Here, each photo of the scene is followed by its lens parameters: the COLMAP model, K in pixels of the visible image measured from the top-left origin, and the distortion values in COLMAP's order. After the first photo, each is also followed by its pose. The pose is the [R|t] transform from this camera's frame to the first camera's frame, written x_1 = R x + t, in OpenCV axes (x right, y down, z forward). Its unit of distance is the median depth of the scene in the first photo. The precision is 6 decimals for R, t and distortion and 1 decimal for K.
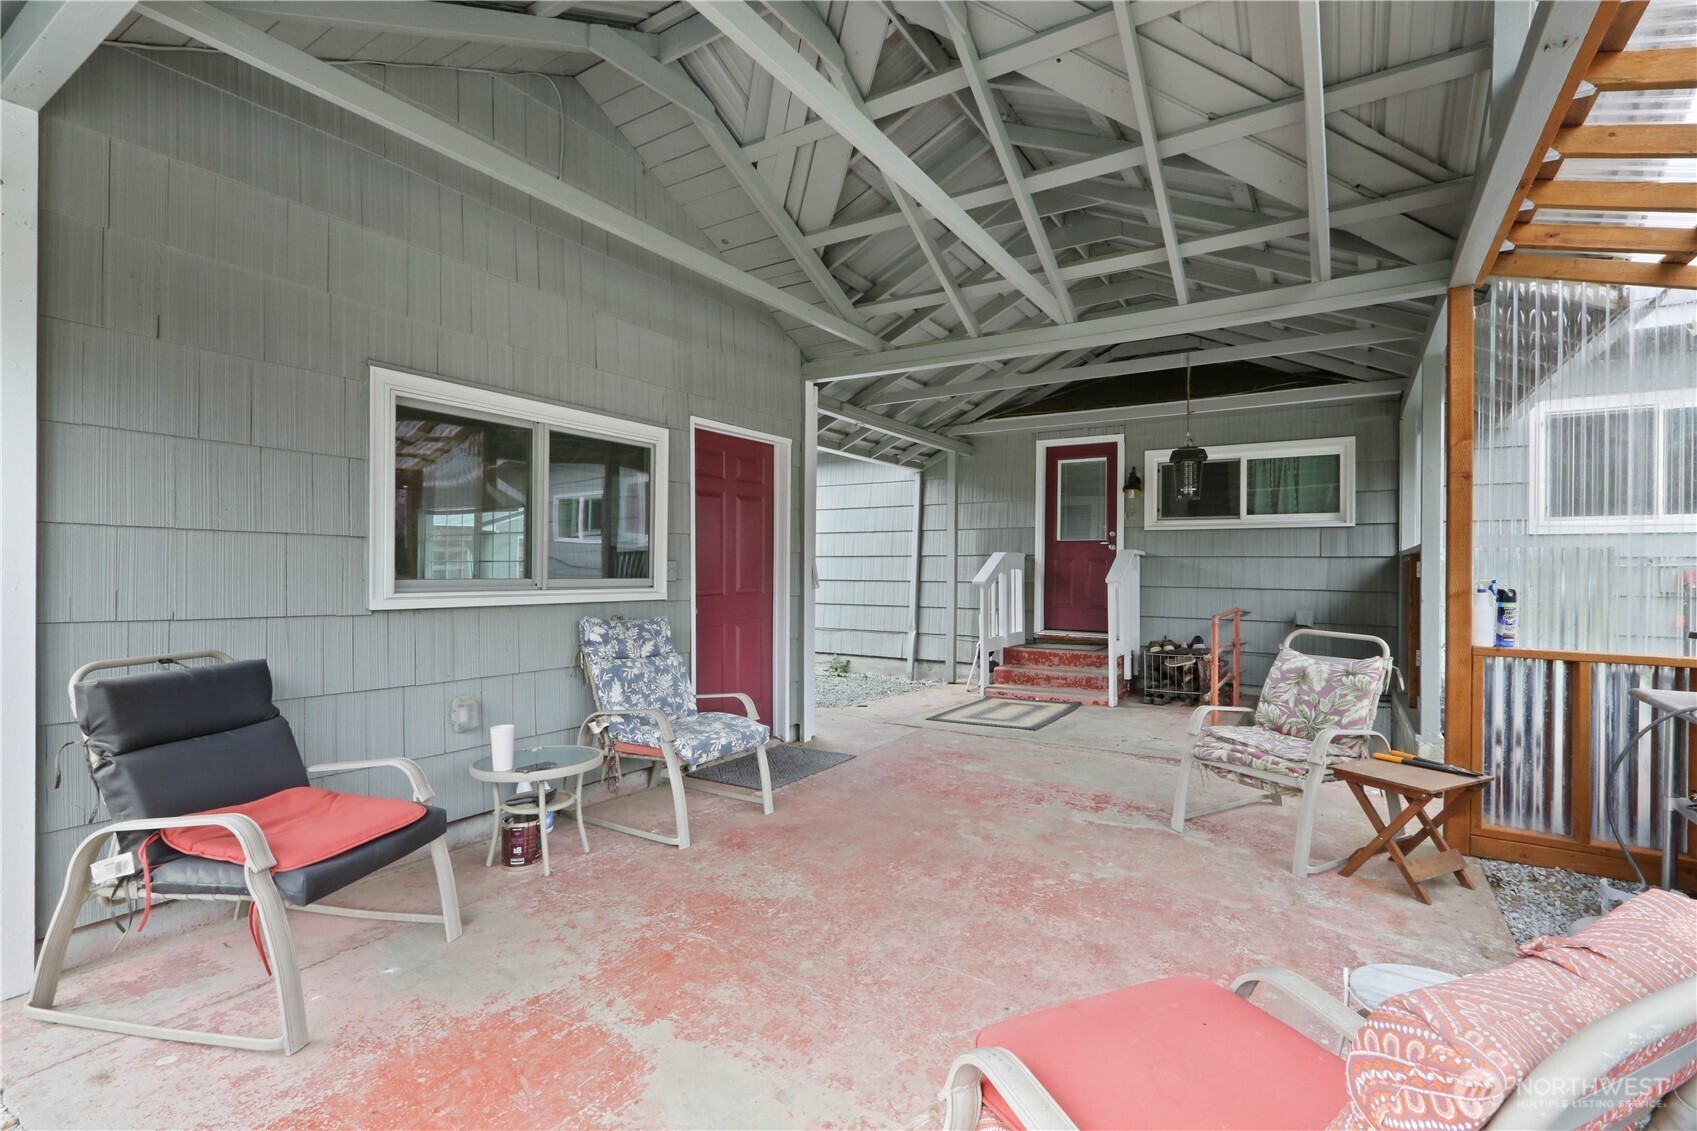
lens RADIAL K [[792.4, 0, 836.9], [0, 792.4, 567.1], [0, 0, 1]] dist [-0.044249, 0.016074]
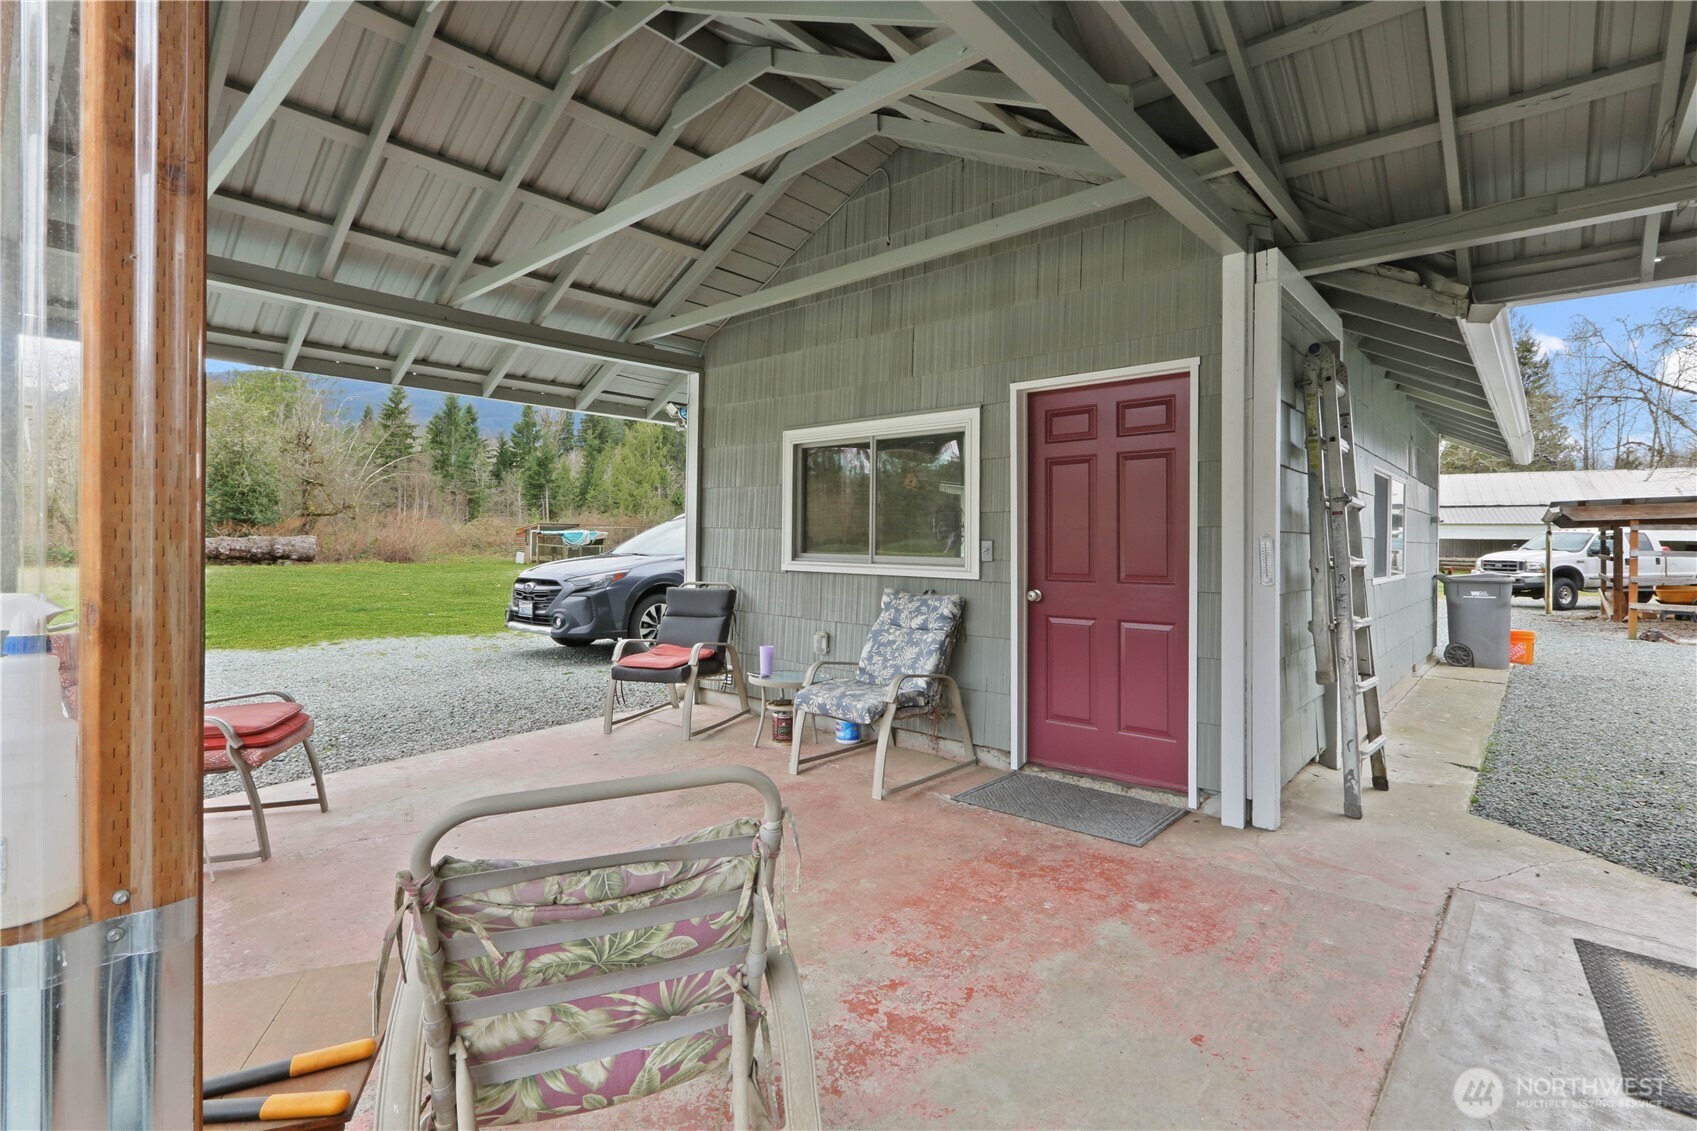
lens RADIAL K [[792.4, 0, 836.2], [0, 792.4, 551.4], [0, 0, 1]] dist [-0.044249, 0.016074]
pose [[-0.173906, 0.010197, -0.984709, 0.830024], [-0.006705, 0.999911, 0.011539, -0.005308], [0.984739, 0.008609, -0.173822, 1.047836]]
